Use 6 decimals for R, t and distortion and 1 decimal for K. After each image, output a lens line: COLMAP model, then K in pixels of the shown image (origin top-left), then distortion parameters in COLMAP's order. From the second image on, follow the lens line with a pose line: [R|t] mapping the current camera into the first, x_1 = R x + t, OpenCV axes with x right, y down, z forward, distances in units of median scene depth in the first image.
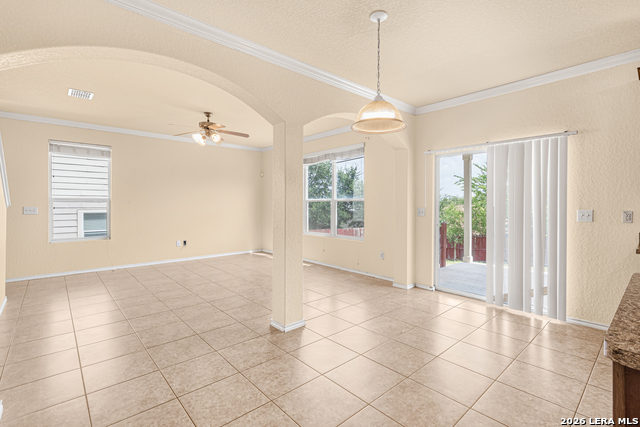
lens RADIAL K [[297.5, 0, 319.7], [0, 297.5, 208.3], [0, 0, 1]] dist [-0.001093, -0.001021]
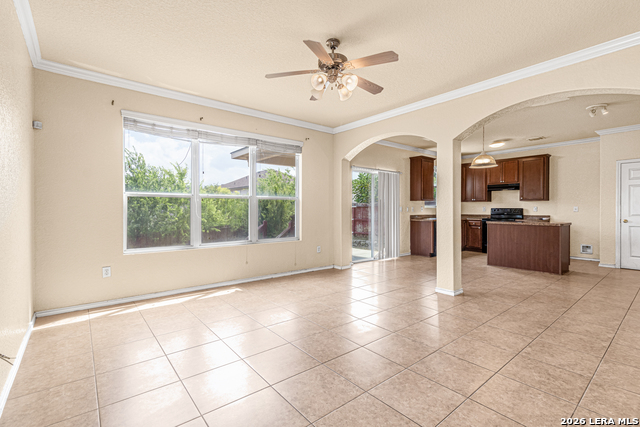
lens RADIAL K [[297.5, 0, 325.9], [0, 297.5, 210.6], [0, 0, 1]] dist [-0.001093, -0.001021]
pose [[0.031459, 0.002219, 0.999503, -1.327483], [0.010891, 0.999937, -0.002563, 0.020155], [-0.999446, 0.010966, 0.031433, 1.376558]]
